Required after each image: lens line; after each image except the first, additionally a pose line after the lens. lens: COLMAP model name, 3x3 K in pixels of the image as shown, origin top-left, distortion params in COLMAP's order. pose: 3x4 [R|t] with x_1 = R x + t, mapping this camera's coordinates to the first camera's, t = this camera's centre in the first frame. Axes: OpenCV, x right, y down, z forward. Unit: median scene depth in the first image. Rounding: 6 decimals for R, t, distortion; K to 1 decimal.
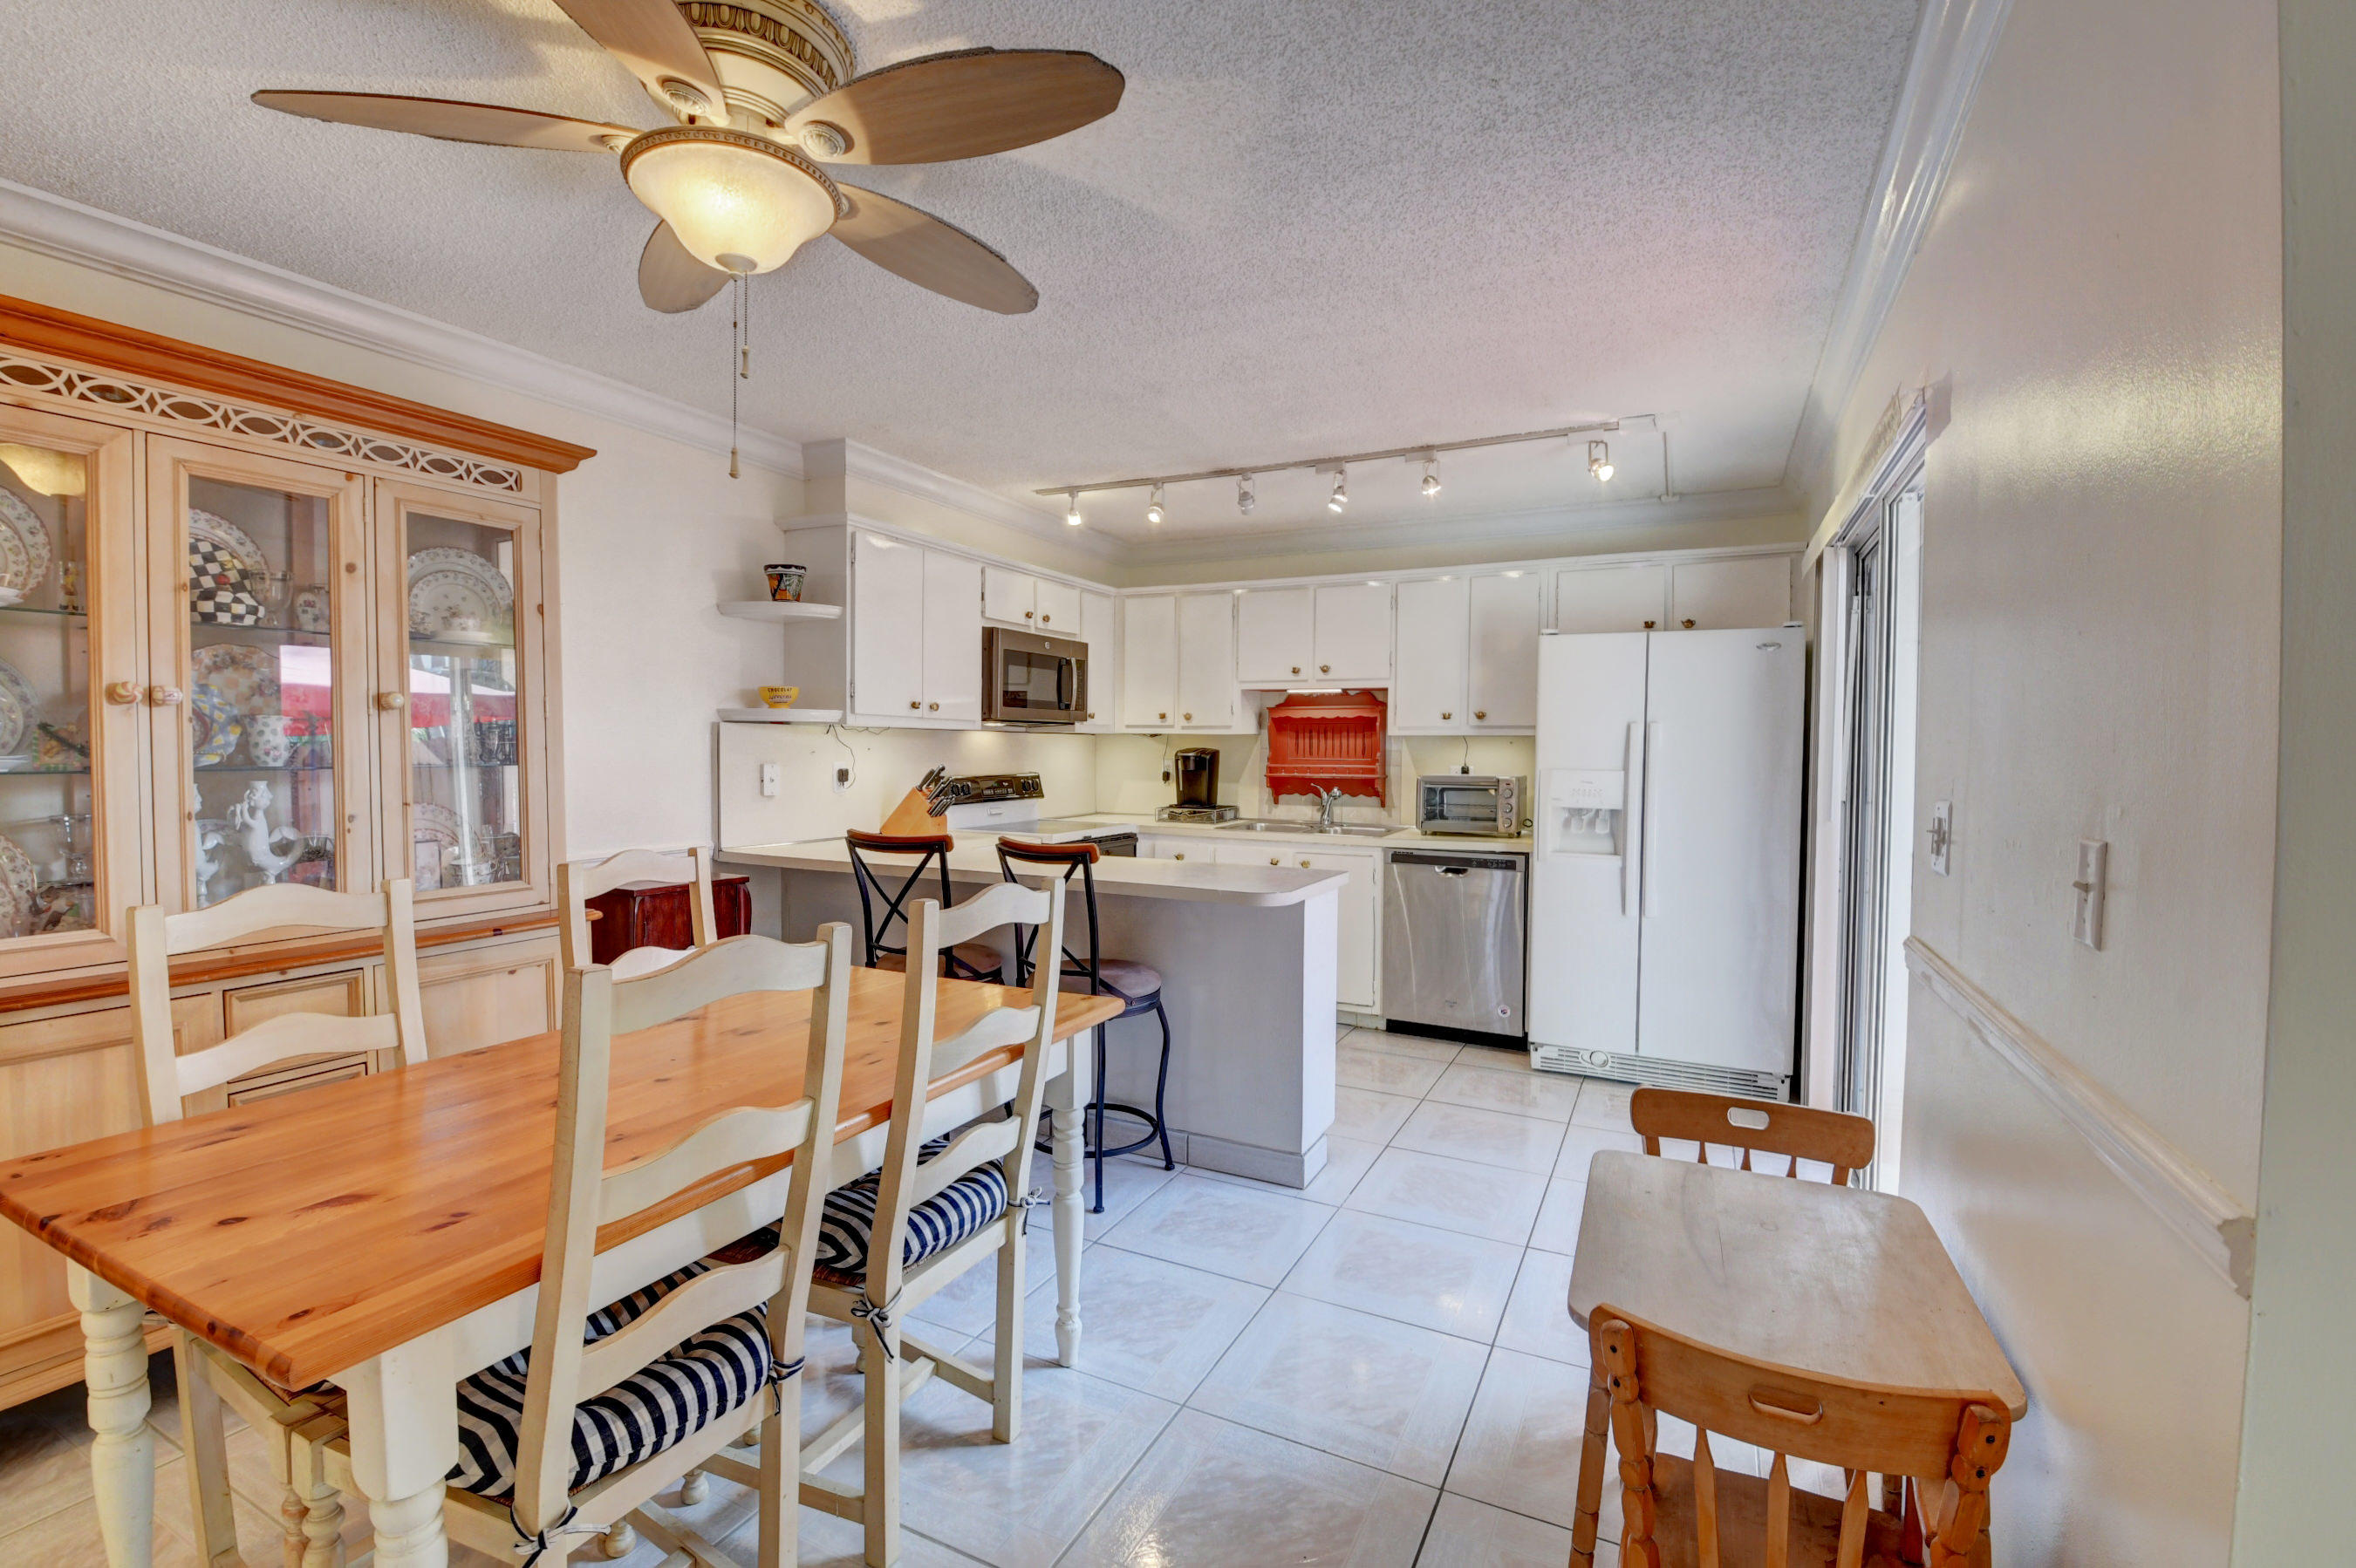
lens RADIAL K [[1045.5, 0, 1175.7], [0, 1045.5, 784.9], [0, 0, 1]] dist [-0.030951, -0.000666]
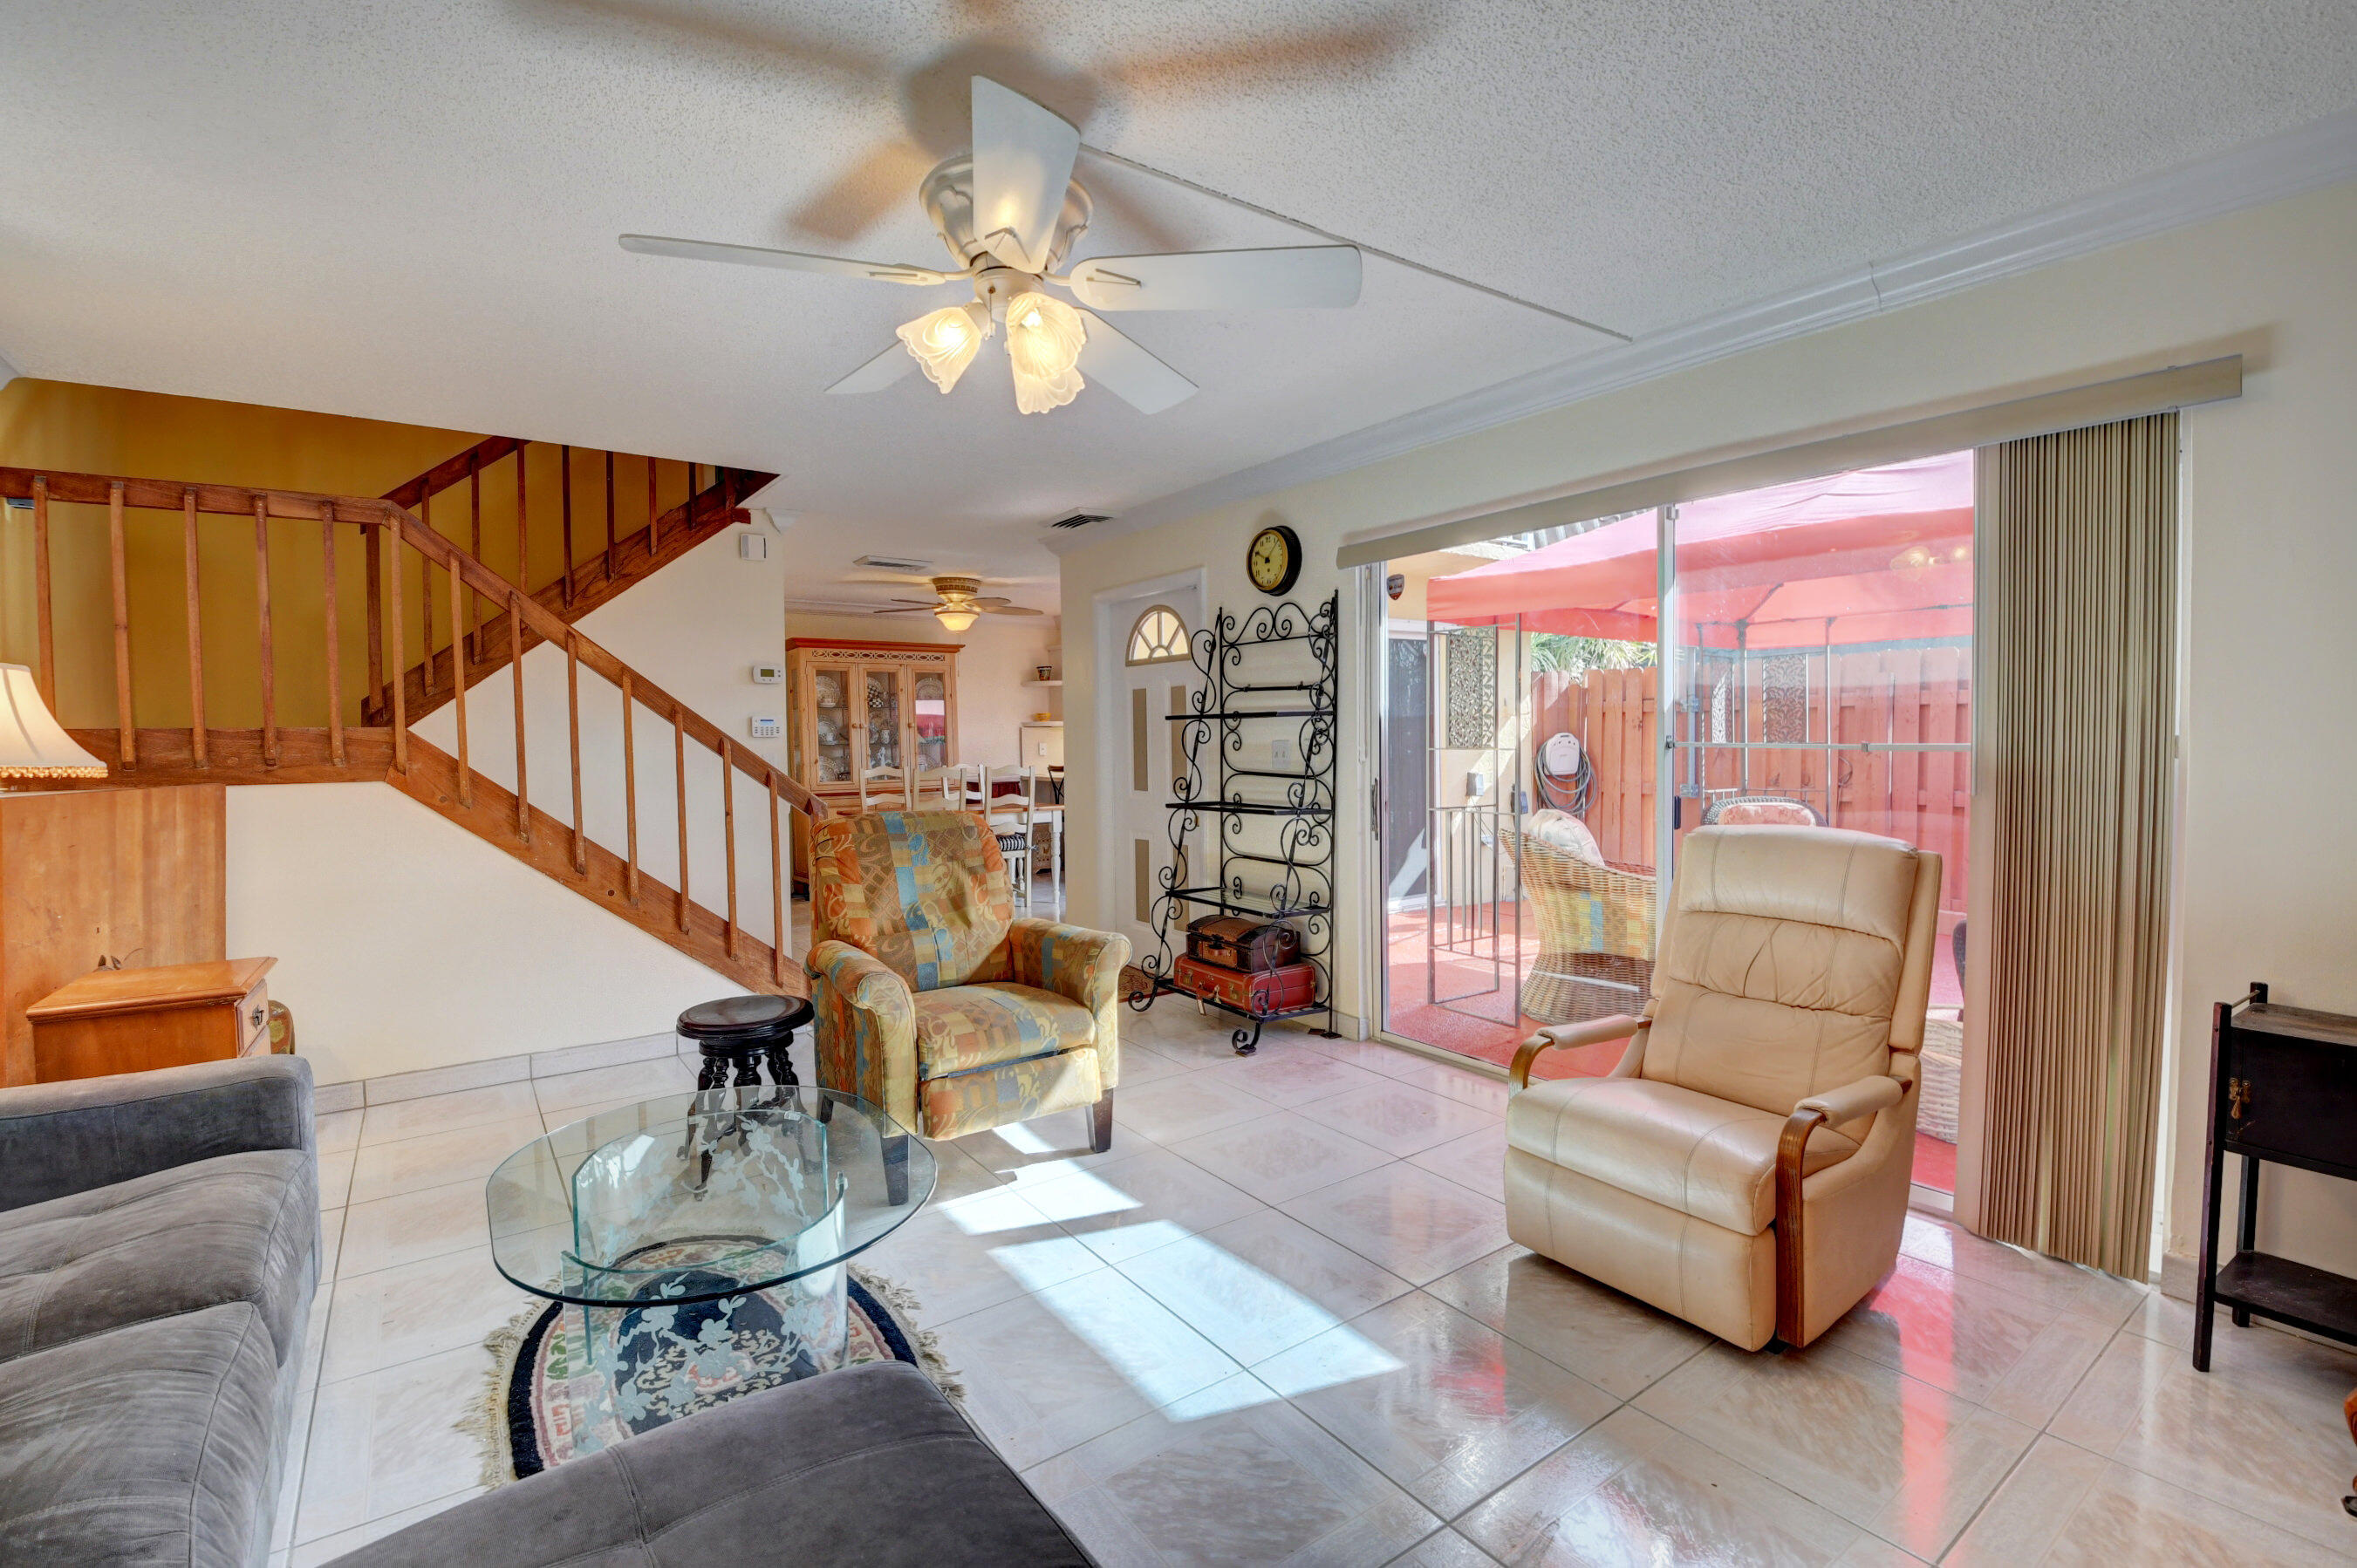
lens RADIAL K [[1045.9, 0, 1177.5], [0, 1045.9, 782.4], [0, 0, 1]] dist [-0.030951, -0.000666]
pose [[0.885535, -0.002593, -0.464566, 1.796231], [0.005821, 0.999968, 0.005513, 0.106655], [0.464536, -0.007586, 0.885522, -1.848634]]
